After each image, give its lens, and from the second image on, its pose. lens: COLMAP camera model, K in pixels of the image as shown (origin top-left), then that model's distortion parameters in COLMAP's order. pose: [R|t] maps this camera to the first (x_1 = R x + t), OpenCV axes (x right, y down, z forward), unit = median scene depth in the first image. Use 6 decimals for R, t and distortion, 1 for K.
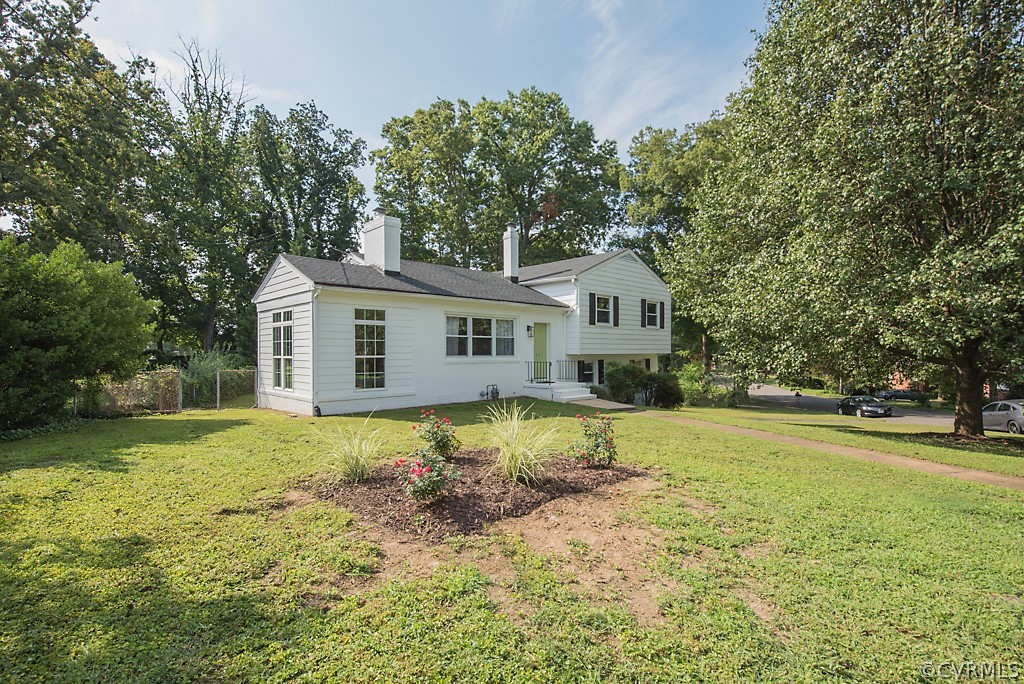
lens RADIAL K [[493.3, 0, 510.1], [0, 493.3, 348.8], [0, 0, 1]] dist [-0.003967, -0.001035]
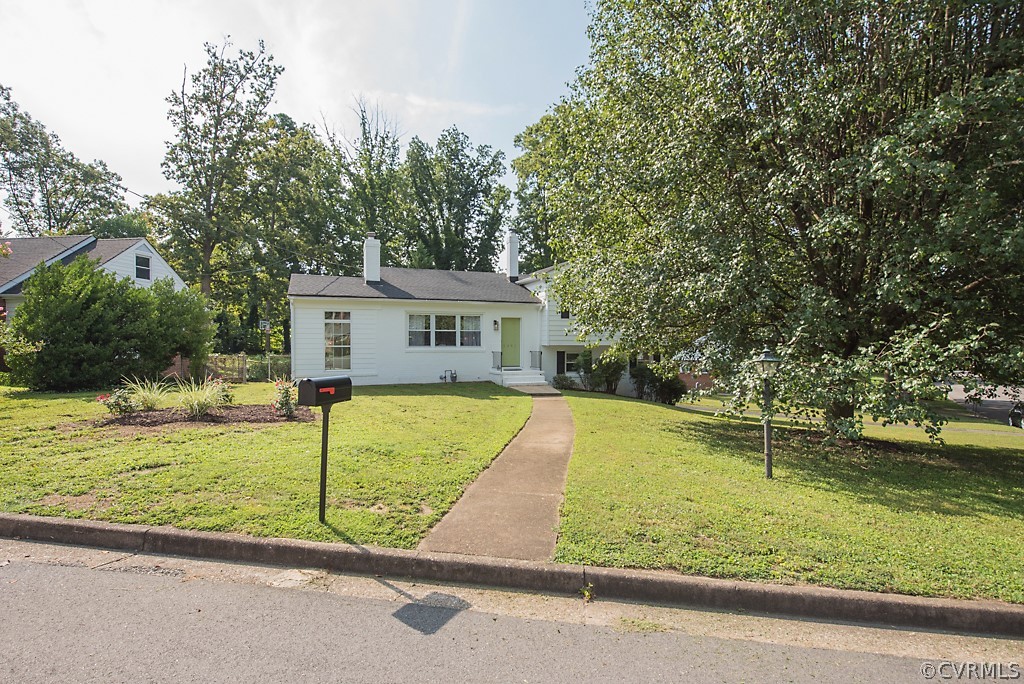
lens RADIAL K [[493.3, 0, 512.5], [0, 493.3, 346.4], [0, 0, 1]] dist [-0.003967, -0.001035]
pose [[0.920895, 0.006206, -0.389762, 0.223243], [-0.001434, 0.999920, 0.012534, -0.000419], [0.389809, -0.010984, 0.920830, -0.020782]]
